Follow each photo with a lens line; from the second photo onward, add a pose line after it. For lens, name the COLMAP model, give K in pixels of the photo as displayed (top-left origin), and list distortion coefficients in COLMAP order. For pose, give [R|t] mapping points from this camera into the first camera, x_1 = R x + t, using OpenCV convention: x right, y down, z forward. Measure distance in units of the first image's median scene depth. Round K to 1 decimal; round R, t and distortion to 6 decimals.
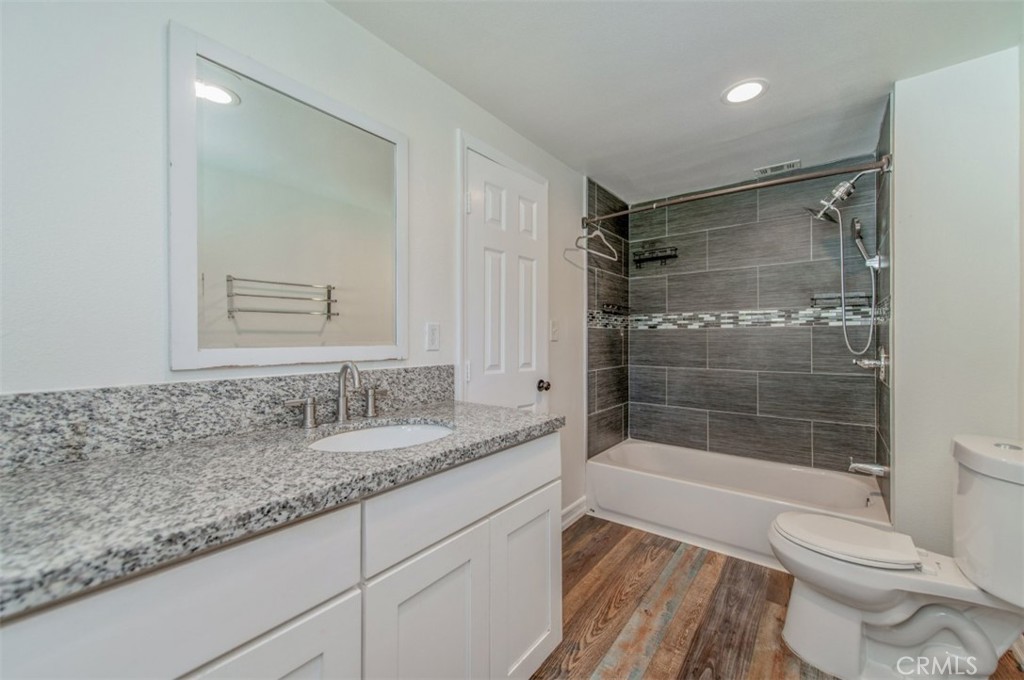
lens RADIAL K [[402.3, 0, 515.1], [0, 402.3, 337.4], [0, 0, 1]] dist [0.019967, -0.005138]
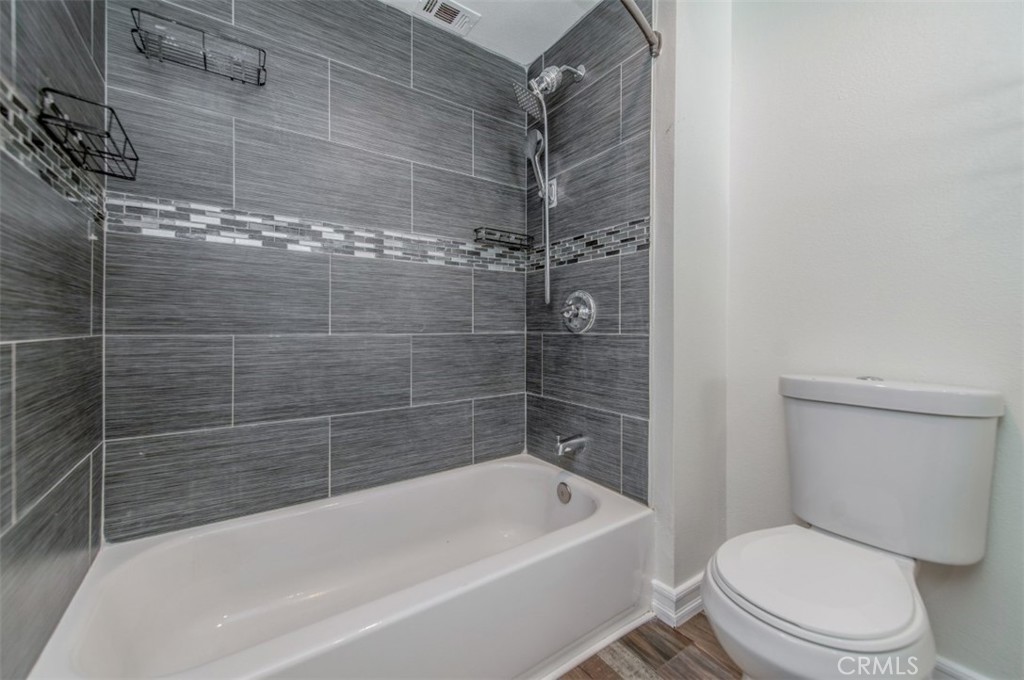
lens RADIAL K [[409.5, 0, 512.2], [0, 409.5, 328.3], [0, 0, 1]] dist [0.019327, -0.000116]
pose [[0.301126, 0.001612, 0.953583, 0.053688], [-0.005840, 0.999983, 0.000154, 0.069231], [-0.953566, -0.005616, 0.301131, 0.630749]]
